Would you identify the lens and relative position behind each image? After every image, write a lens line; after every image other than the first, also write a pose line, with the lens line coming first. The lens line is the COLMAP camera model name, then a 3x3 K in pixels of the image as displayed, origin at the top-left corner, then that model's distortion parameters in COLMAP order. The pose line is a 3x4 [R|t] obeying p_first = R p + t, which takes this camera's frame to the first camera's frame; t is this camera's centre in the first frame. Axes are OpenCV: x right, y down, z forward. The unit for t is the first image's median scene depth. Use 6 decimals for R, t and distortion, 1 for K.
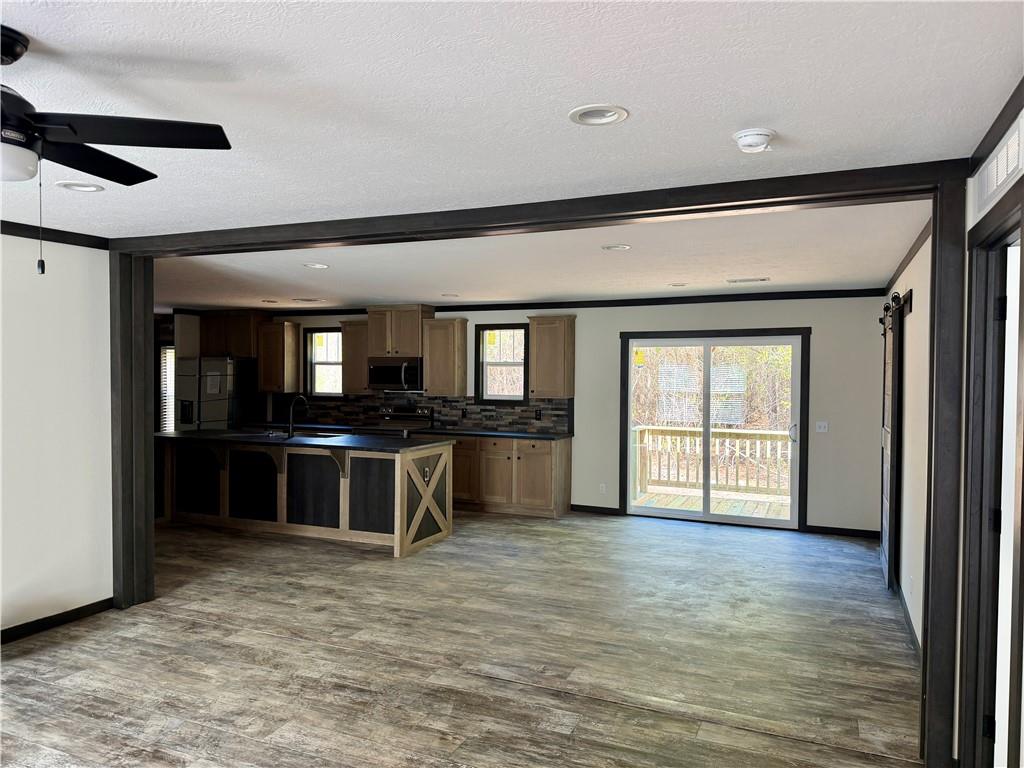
lens RADIAL K [[723.3, 0, 512.0], [0, 723.3, 384.0], [0, 0, 1]] dist [0.036955, -0.003627]
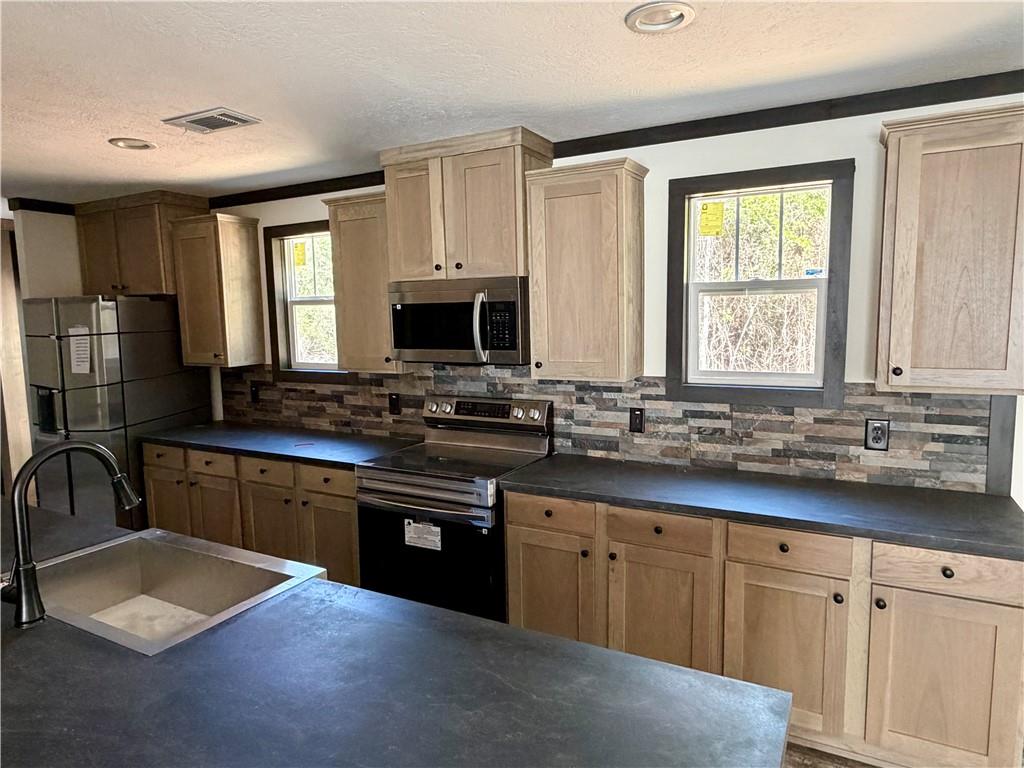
lens RADIAL K [[635.2, 0, 512.0], [0, 635.2, 384.0], [0, 0, 1]] dist [-0.003735, -0.001004]
pose [[0.996103, -0.018308, -0.086273, -0.102152], [0.026712, 0.994898, 0.097290, -0.013421], [0.084051, -0.099215, 0.991510, 0.657015]]
